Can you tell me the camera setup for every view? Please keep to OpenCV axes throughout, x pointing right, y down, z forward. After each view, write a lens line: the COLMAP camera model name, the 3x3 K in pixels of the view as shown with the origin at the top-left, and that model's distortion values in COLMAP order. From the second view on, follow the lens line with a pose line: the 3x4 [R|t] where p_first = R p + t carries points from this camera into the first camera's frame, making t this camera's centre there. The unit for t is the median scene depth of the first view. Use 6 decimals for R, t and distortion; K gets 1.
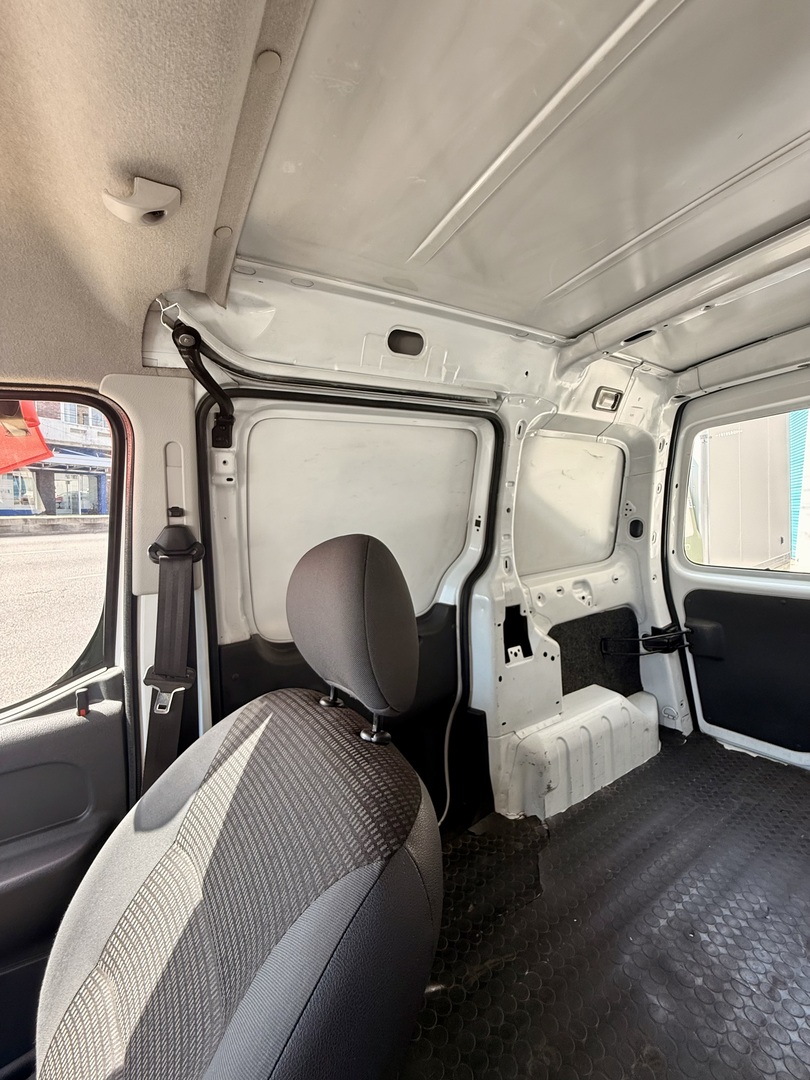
lens RADIAL K [[437.4, 0, 405.8], [0, 437.4, 537.0], [0, 0, 1]] dist [0.000797, -0.000402]
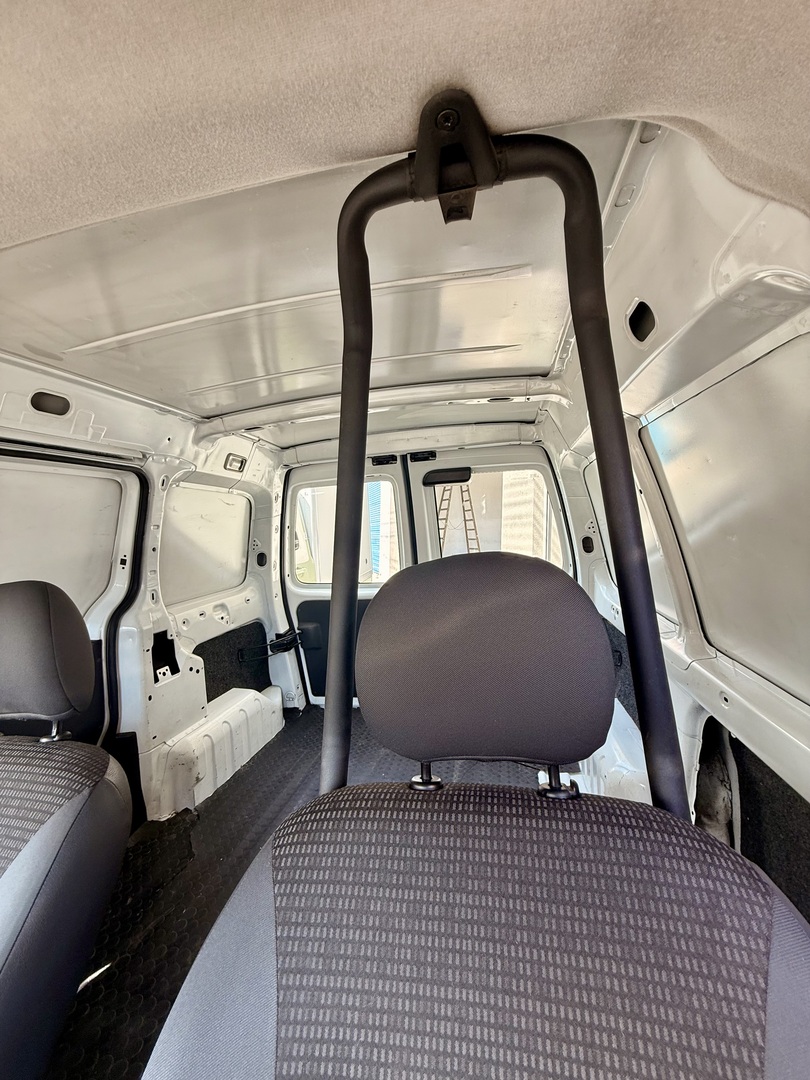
lens RADIAL K [[437.4, 0, 405.8], [0, 437.4, 537.0], [0, 0, 1]] dist [0.000797, -0.000402]
pose [[0.712400, -0.005564, 0.701752, -0.100353], [0.049627, 0.997865, -0.042468, -0.011613], [-0.700017, 0.065080, 0.711155, -0.285236]]
